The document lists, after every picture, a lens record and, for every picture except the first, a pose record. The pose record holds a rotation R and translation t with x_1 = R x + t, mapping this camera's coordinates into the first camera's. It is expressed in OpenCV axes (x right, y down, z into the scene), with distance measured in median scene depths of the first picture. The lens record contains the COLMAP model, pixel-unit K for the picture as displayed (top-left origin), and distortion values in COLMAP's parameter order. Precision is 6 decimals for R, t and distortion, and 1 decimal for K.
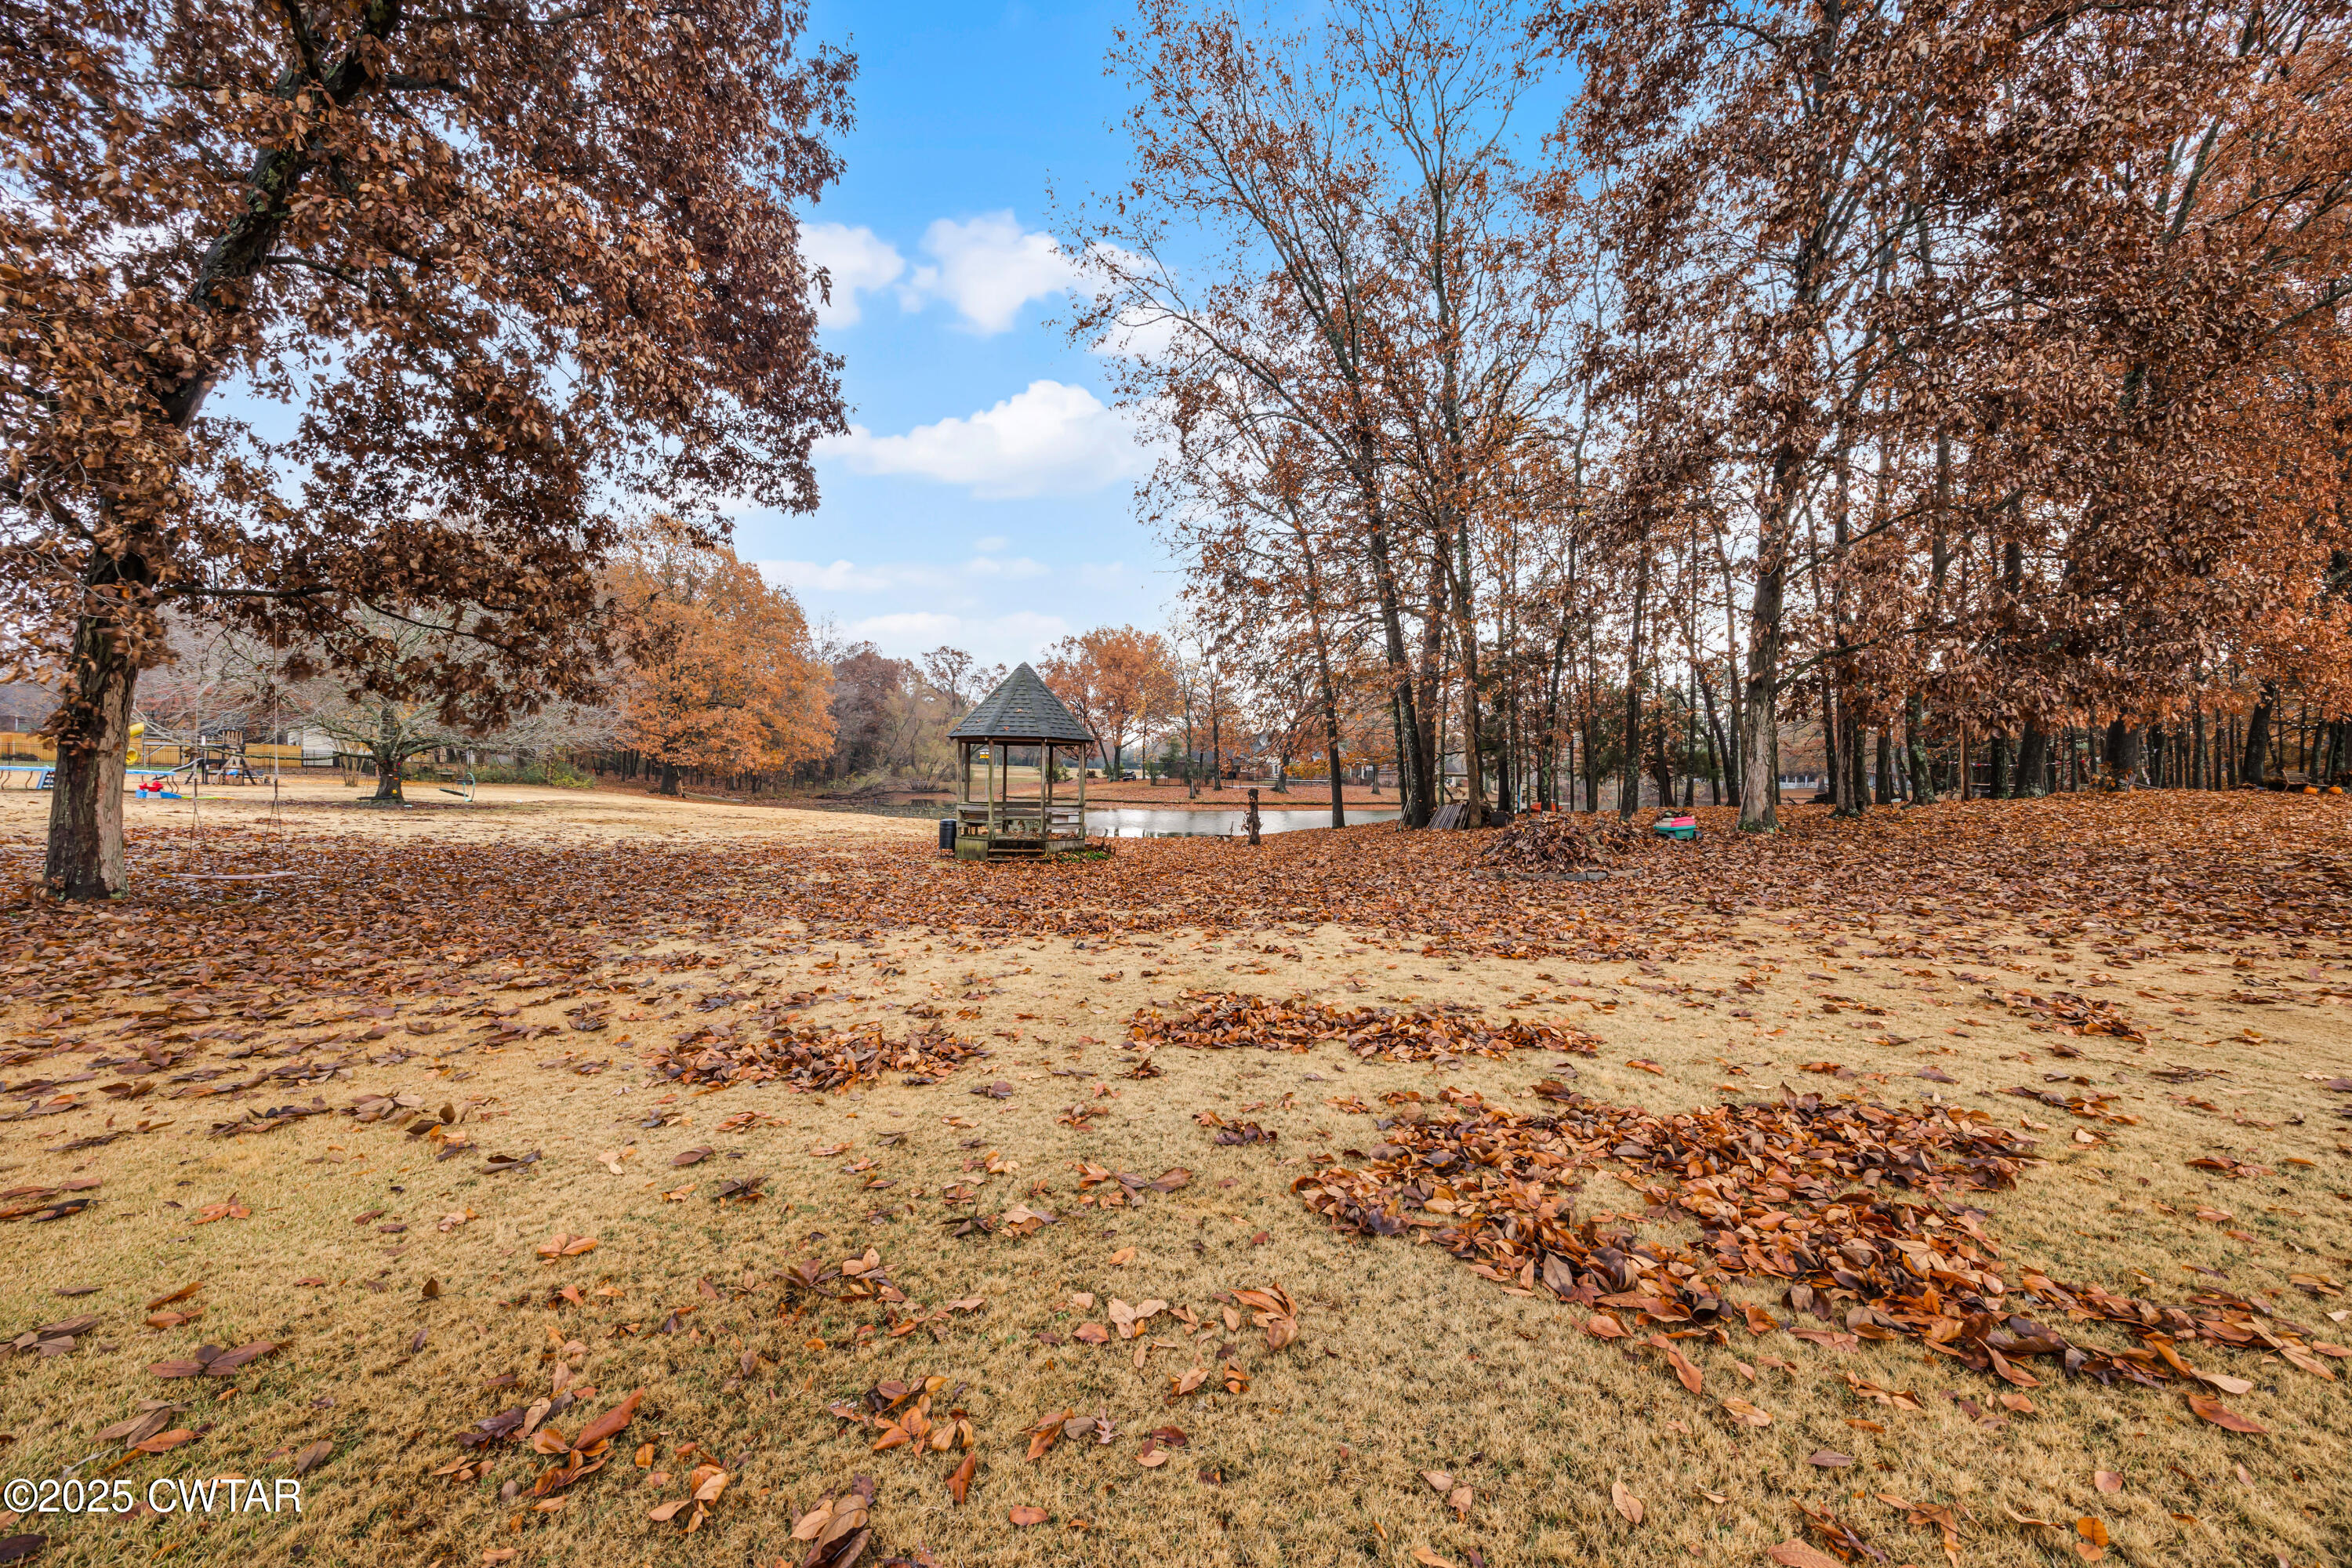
lens RADIAL K [[926.0, 0, 1176.0], [0, 926.0, 784.0], [0, 0, 1]] dist [0.000324, 0.000025]
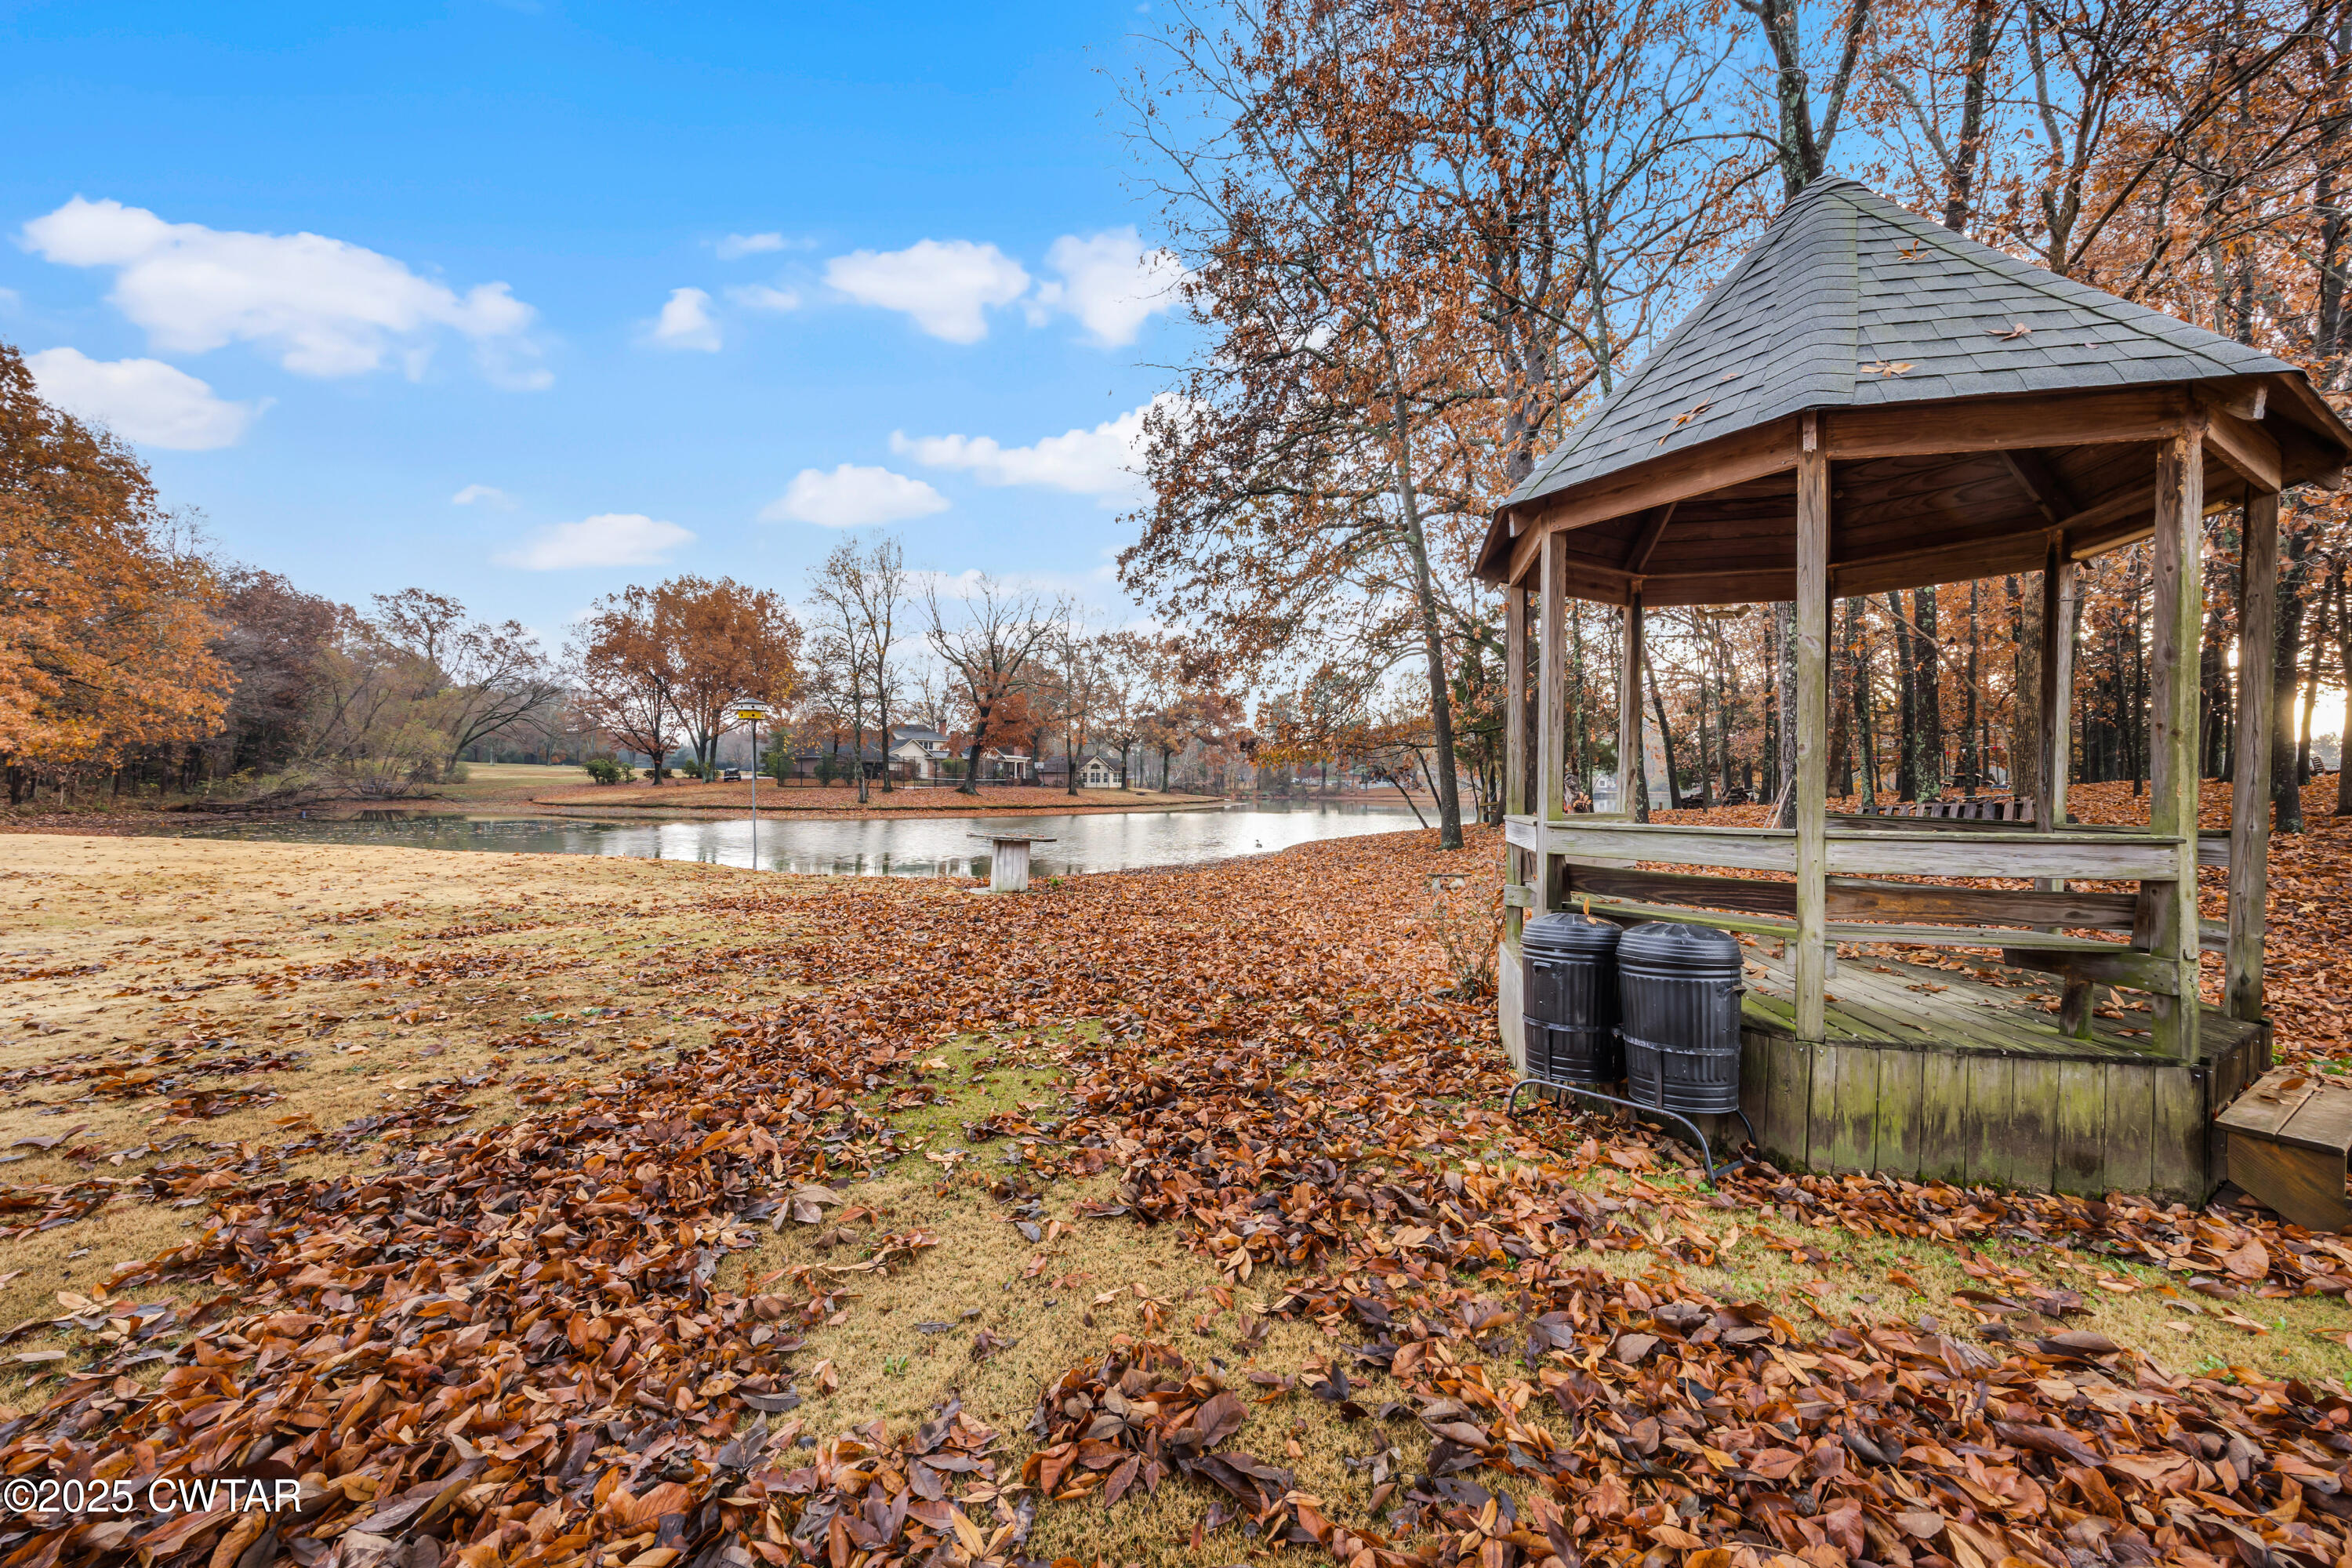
lens RADIAL K [[926.0, 0, 1176.0], [0, 926.0, 784.0], [0, 0, 1]] dist [0.000324, 0.000025]
pose [[0.891687, -0.003177, 0.452641, -0.065013], [0.004154, 0.999991, -0.001164, 0.001024], [-0.452633, 0.002918, 0.891692, 0.143448]]
